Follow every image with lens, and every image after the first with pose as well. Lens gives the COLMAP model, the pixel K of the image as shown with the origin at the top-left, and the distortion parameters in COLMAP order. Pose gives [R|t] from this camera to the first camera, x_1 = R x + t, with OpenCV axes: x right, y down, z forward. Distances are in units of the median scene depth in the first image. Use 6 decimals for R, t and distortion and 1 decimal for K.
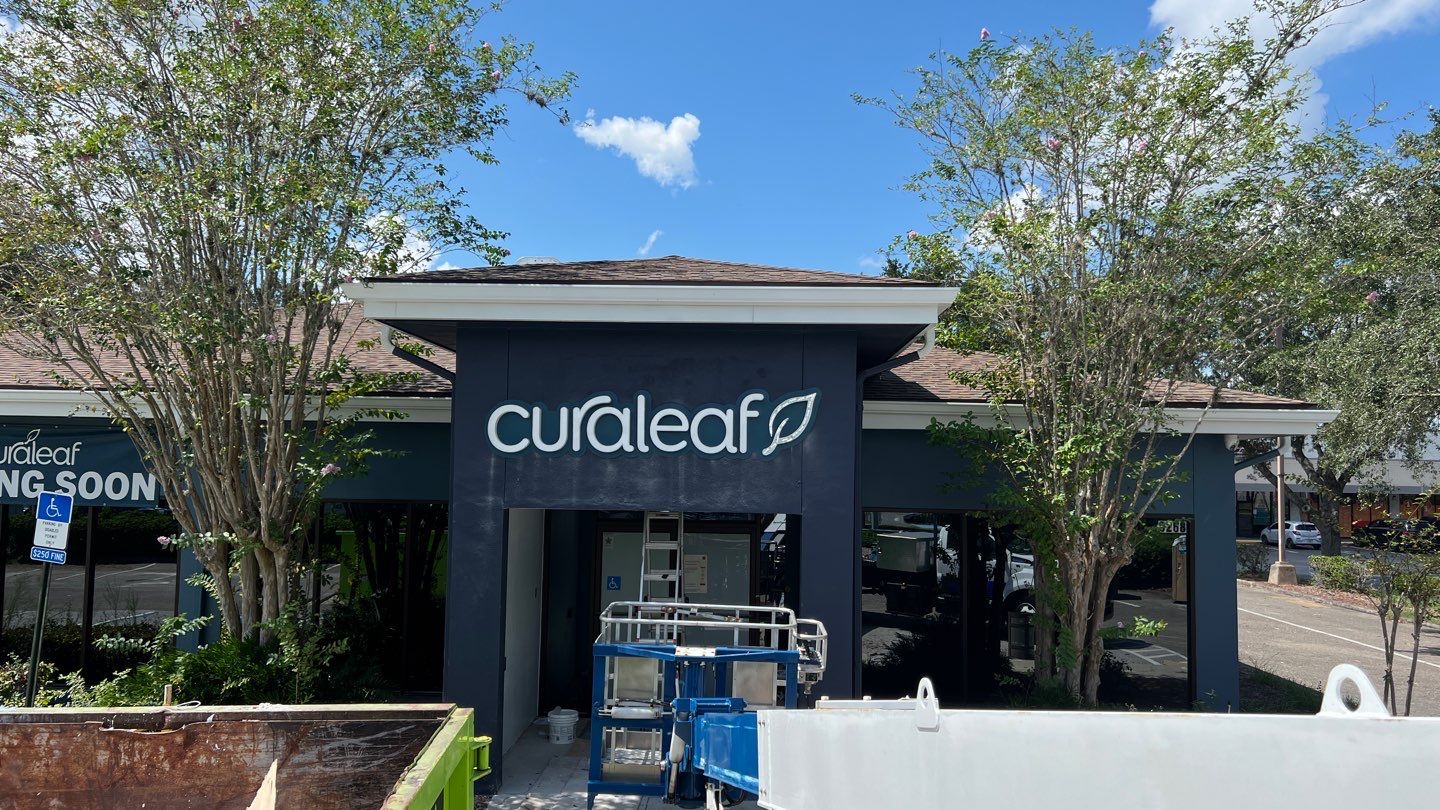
lens RADIAL K [[1090.6, 0, 715.7], [0, 1090.6, 423.6], [0, 0, 1]] dist [0.119753, -0.185763]
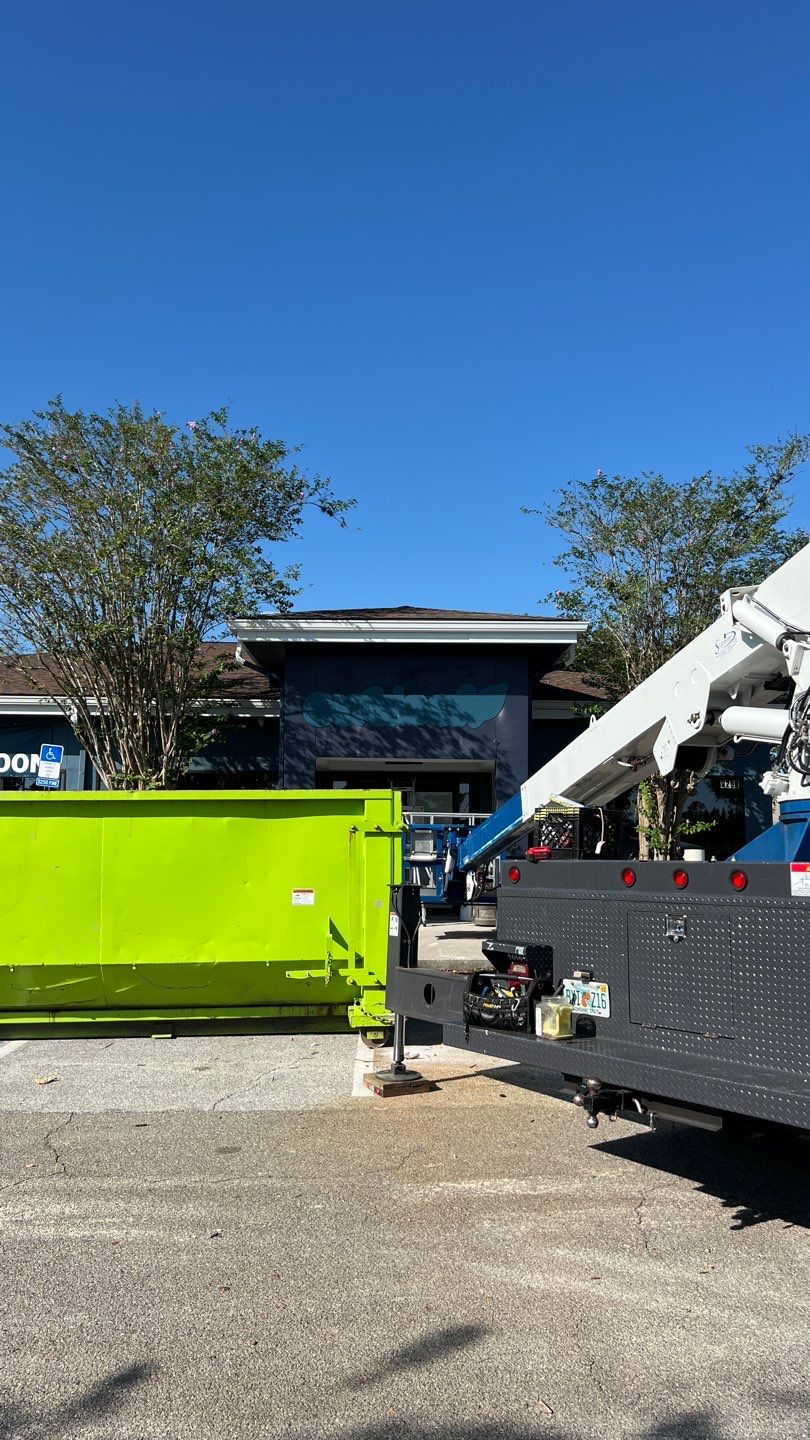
lens RADIAL K [[1090.6, 0, 388.2], [0, 1090.6, 717.7], [0, 0, 1]] dist [0.119753, -0.185763]
pose [[0.999086, -0.003824, 0.042576, -0.152888], [0.006514, 0.997978, -0.063228, 0.121524], [-0.042248, 0.063448, 0.997091, -0.629468]]
